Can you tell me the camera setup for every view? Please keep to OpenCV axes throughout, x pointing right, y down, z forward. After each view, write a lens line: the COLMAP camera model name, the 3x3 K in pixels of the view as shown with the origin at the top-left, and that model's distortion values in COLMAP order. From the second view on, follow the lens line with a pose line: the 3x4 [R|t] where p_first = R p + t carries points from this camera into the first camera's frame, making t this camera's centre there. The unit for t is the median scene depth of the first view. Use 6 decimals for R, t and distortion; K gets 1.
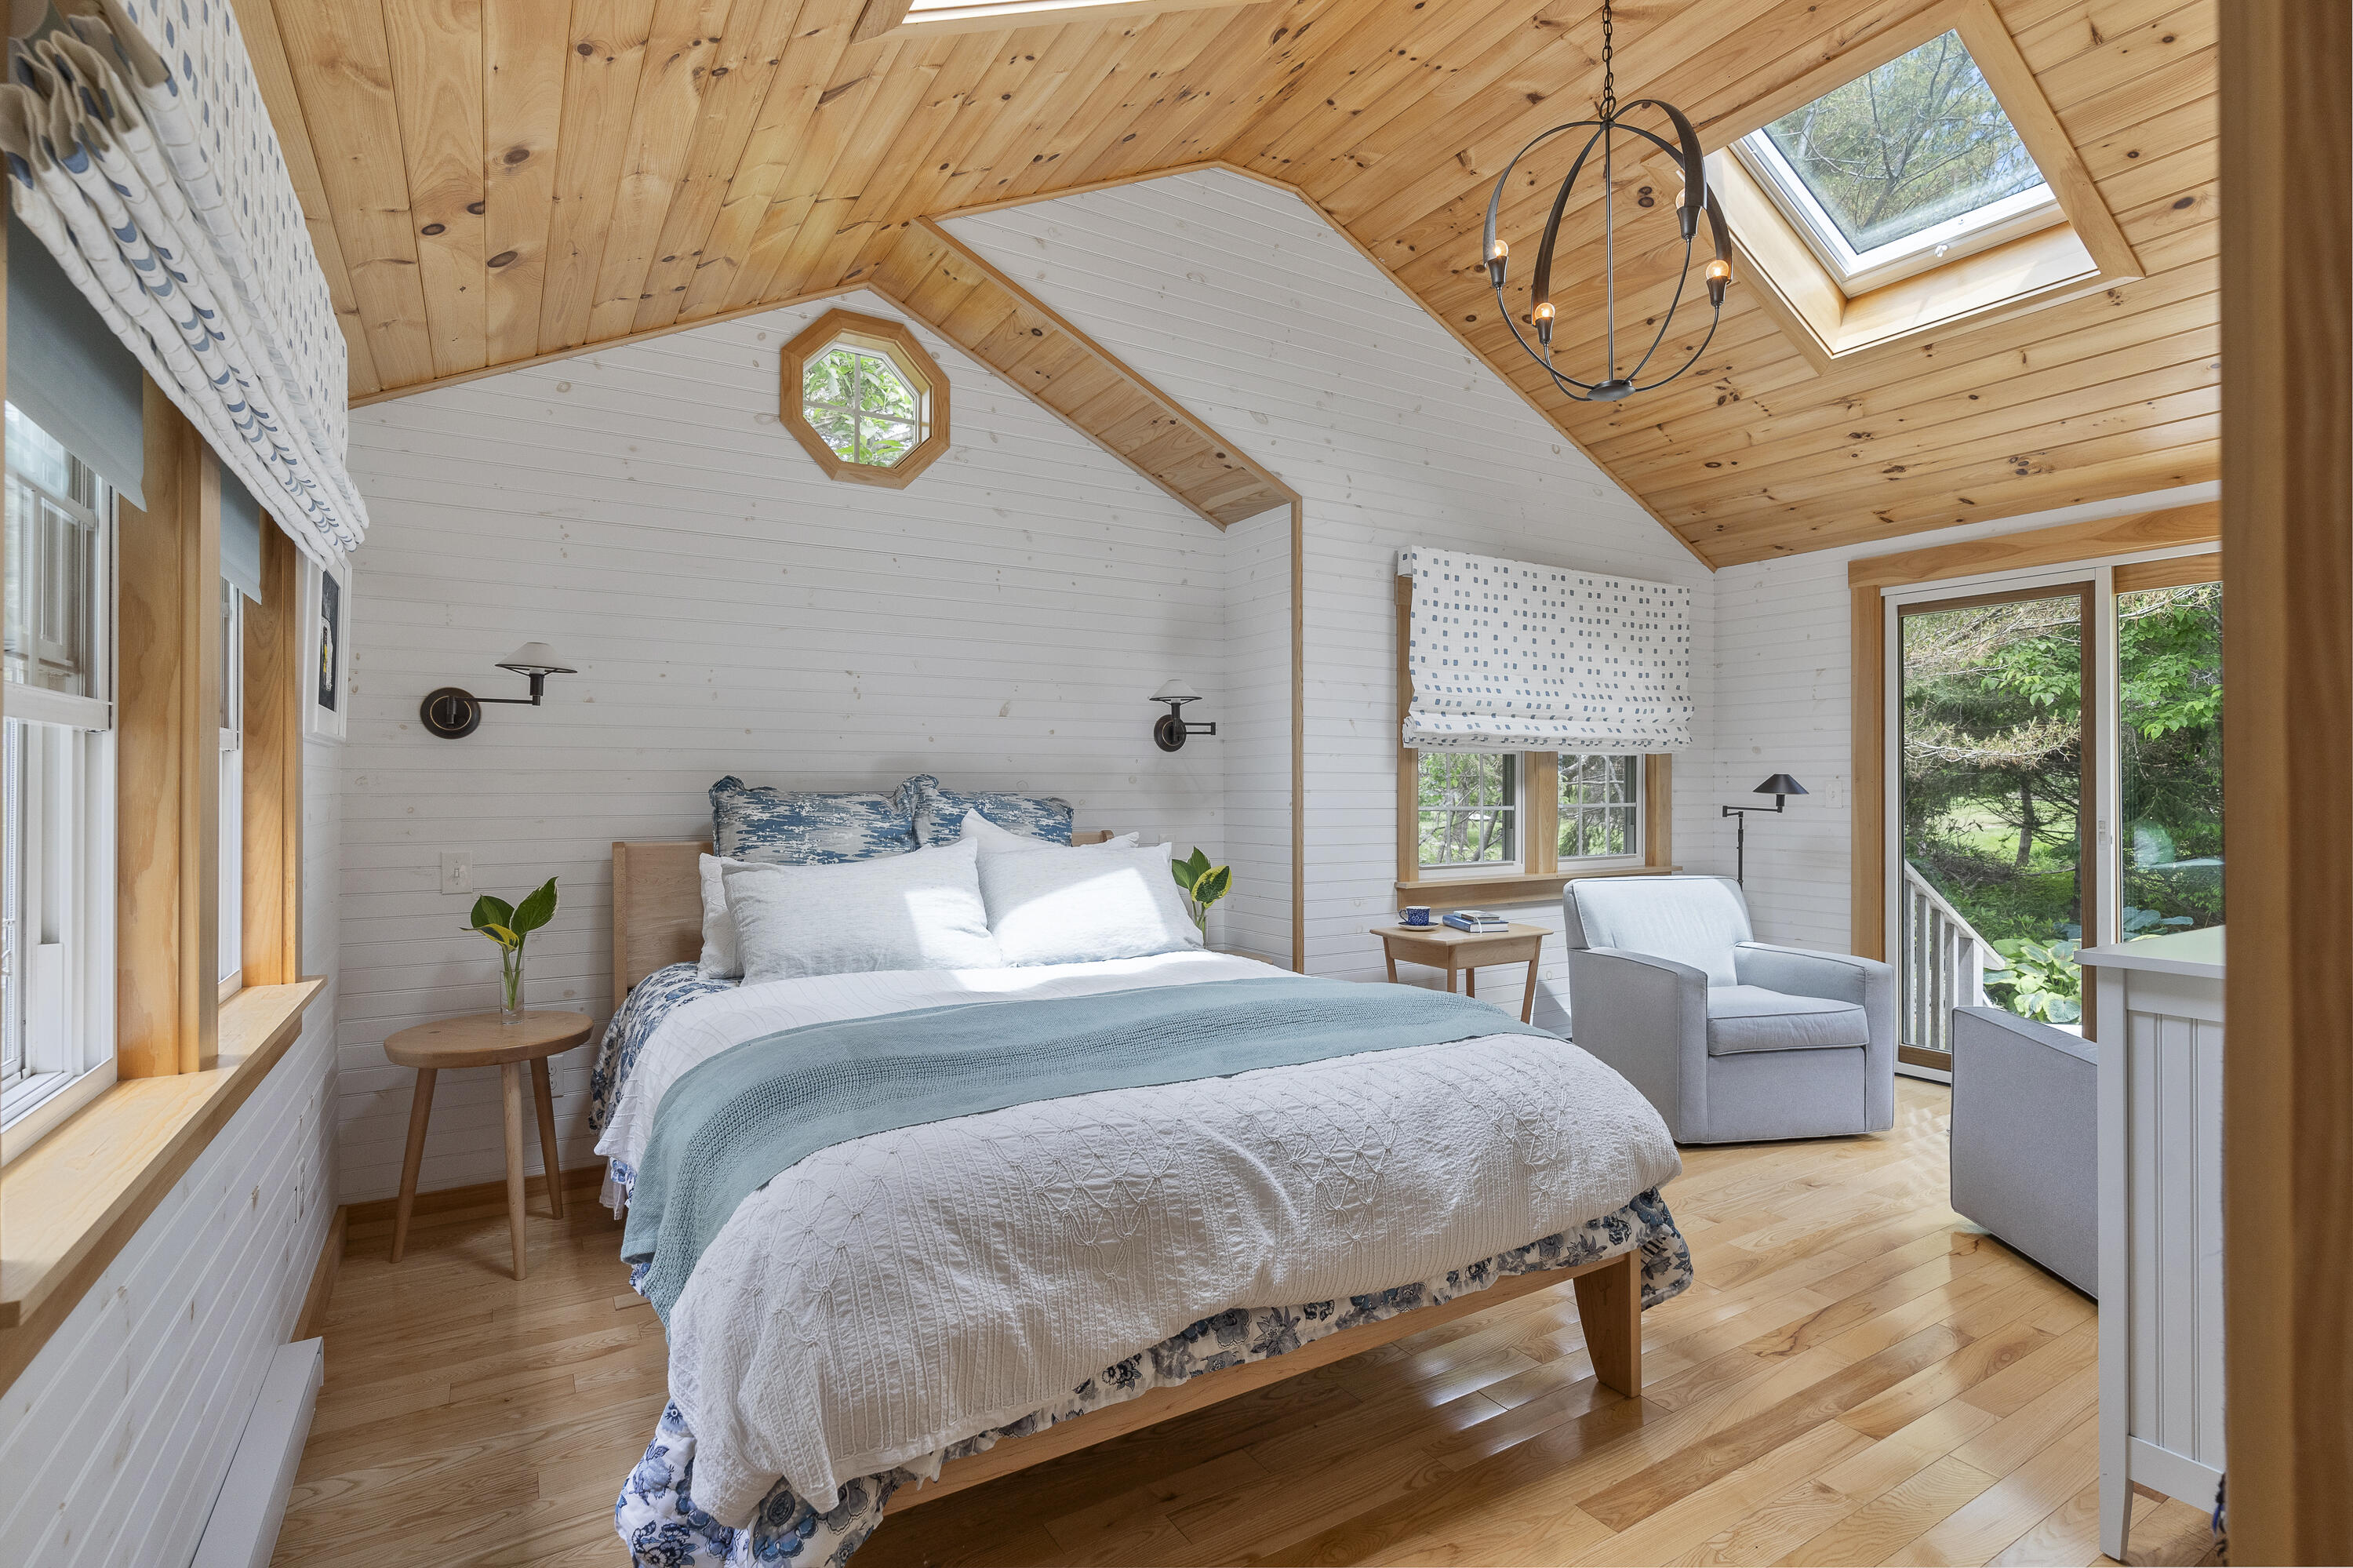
lens RADIAL K [[1123.0, 0, 1179.6], [0, 1123.0, 782.2], [0, 0, 1]] dist [0.000345, -0.000017]
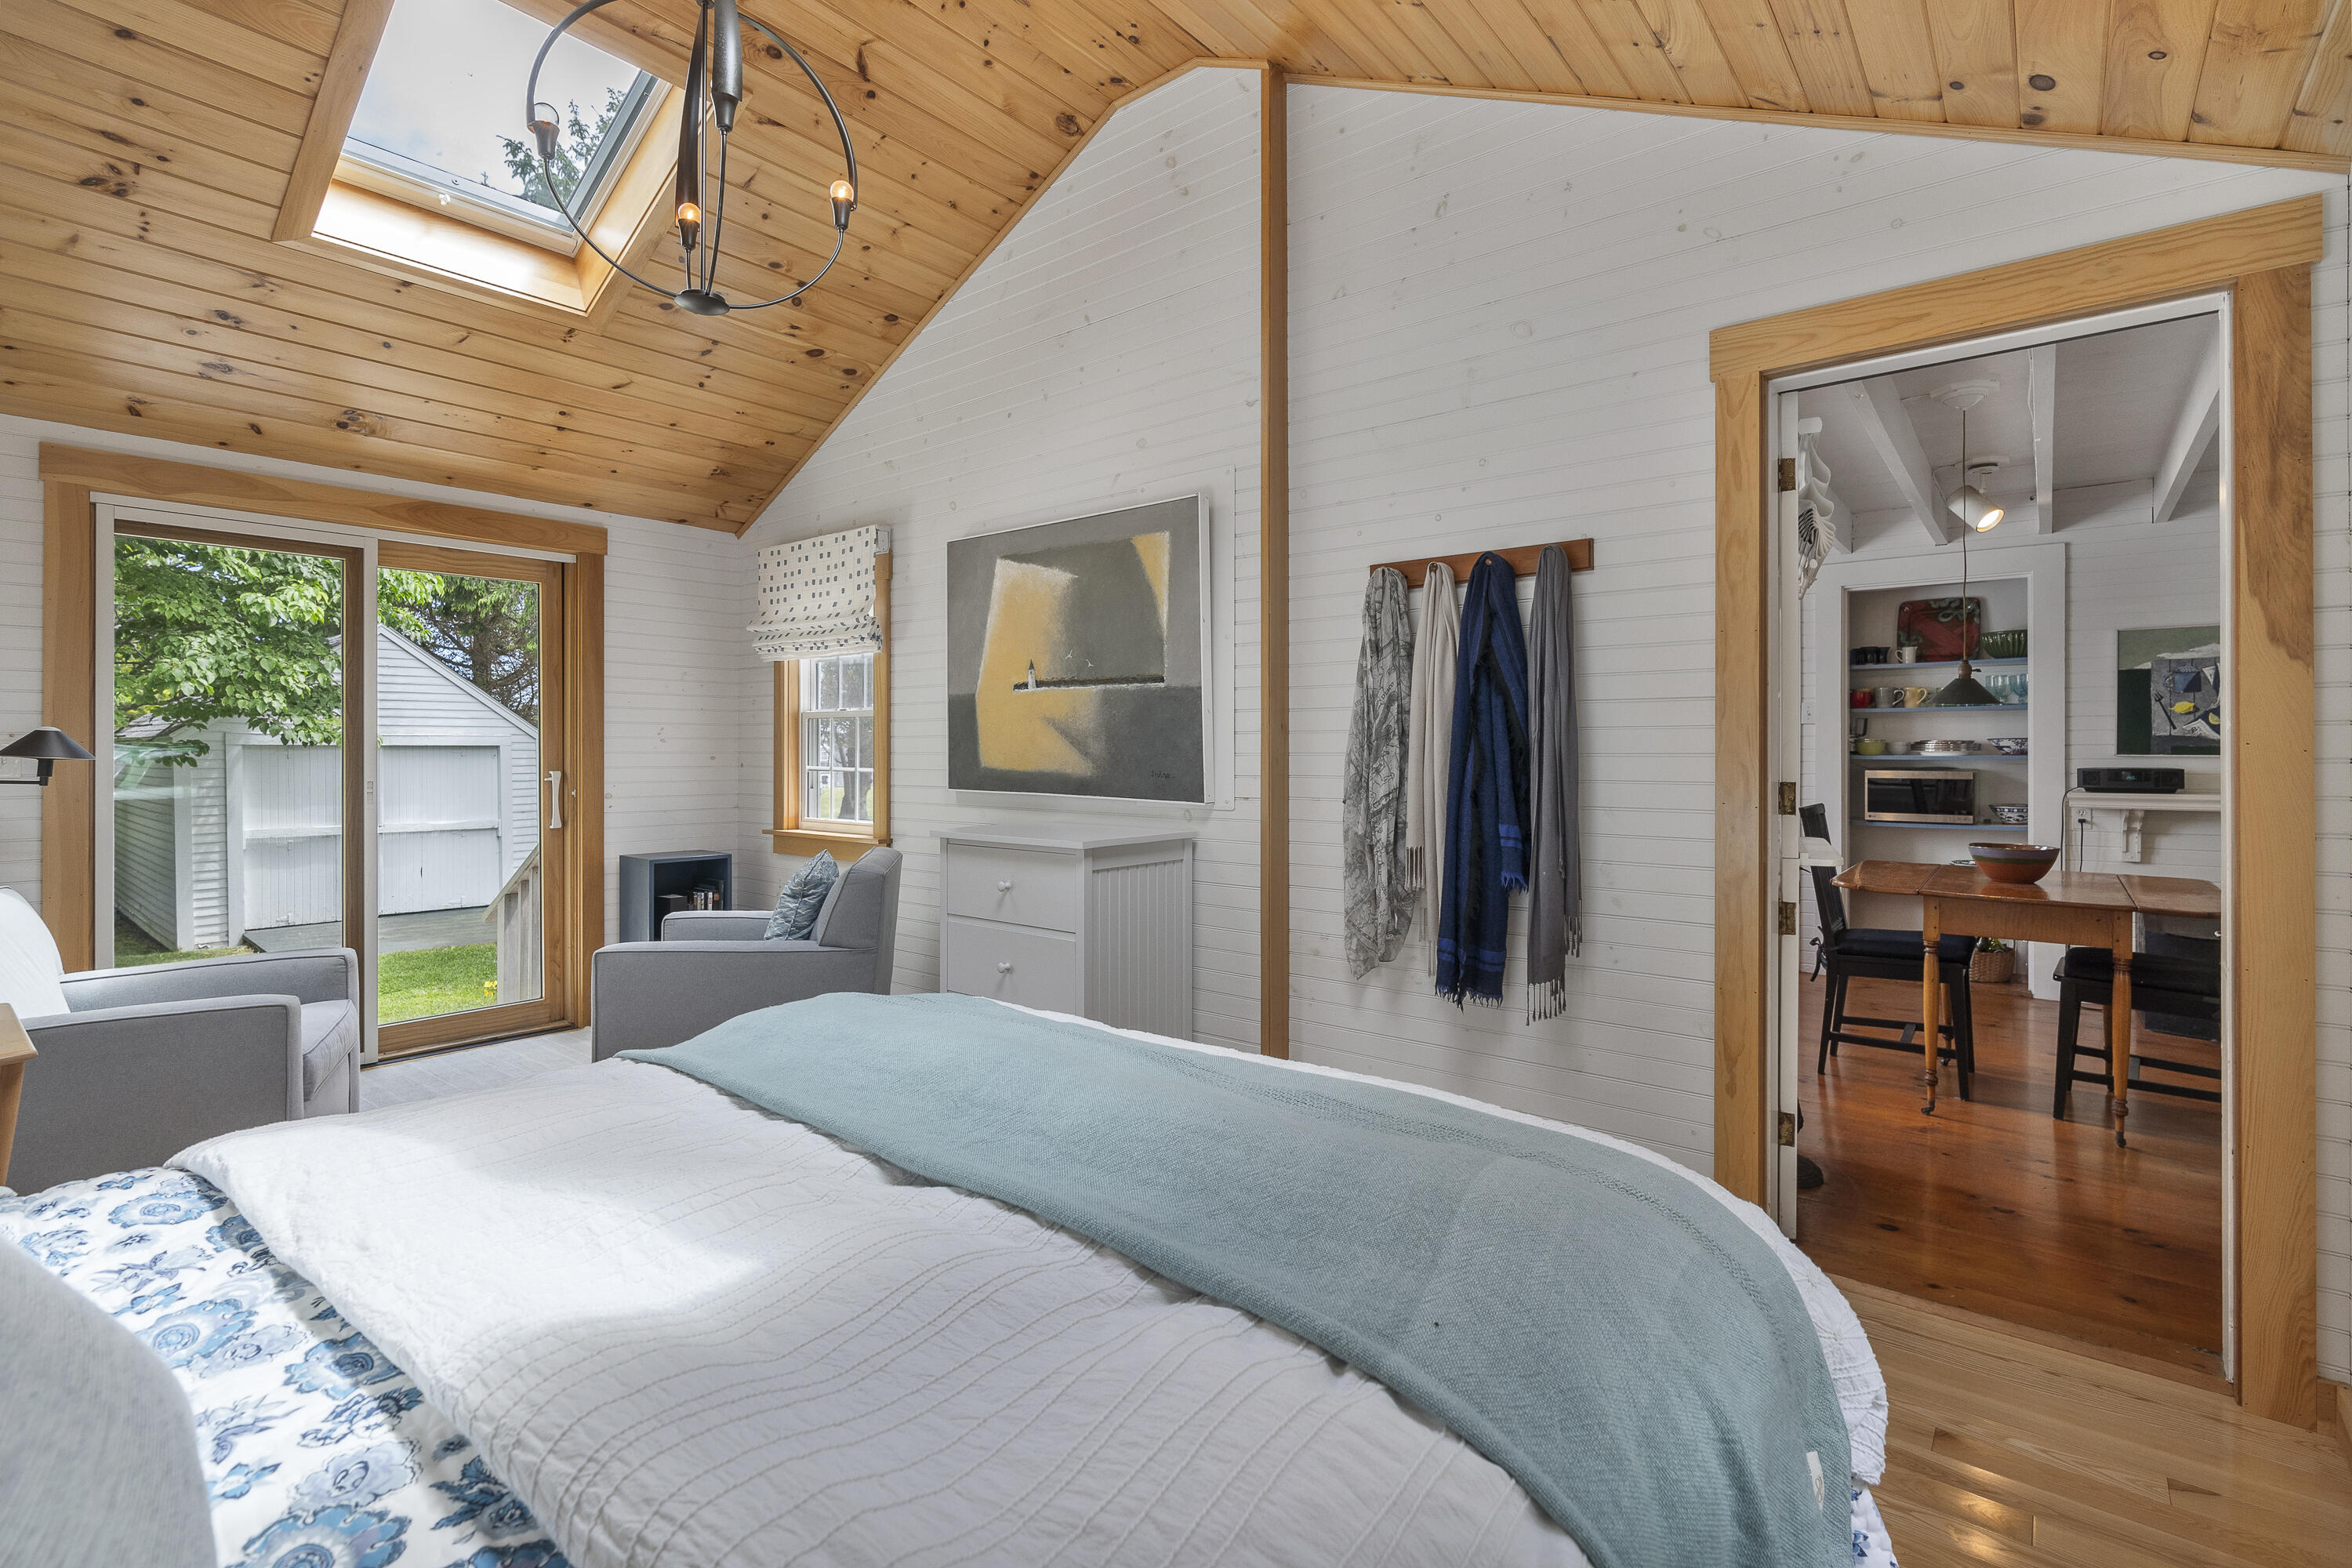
lens RADIAL K [[1069.6, 0, 1178.9], [0, 1069.6, 765.7], [0, 0, 1]] dist [-0.014231, 0.000607]
pose [[-0.331057, -0.015366, 0.943486, -0.349724], [-0.004650, 0.999882, 0.014652, 0.002392], [-0.943599, 0.000463, -0.331089, 0.600657]]
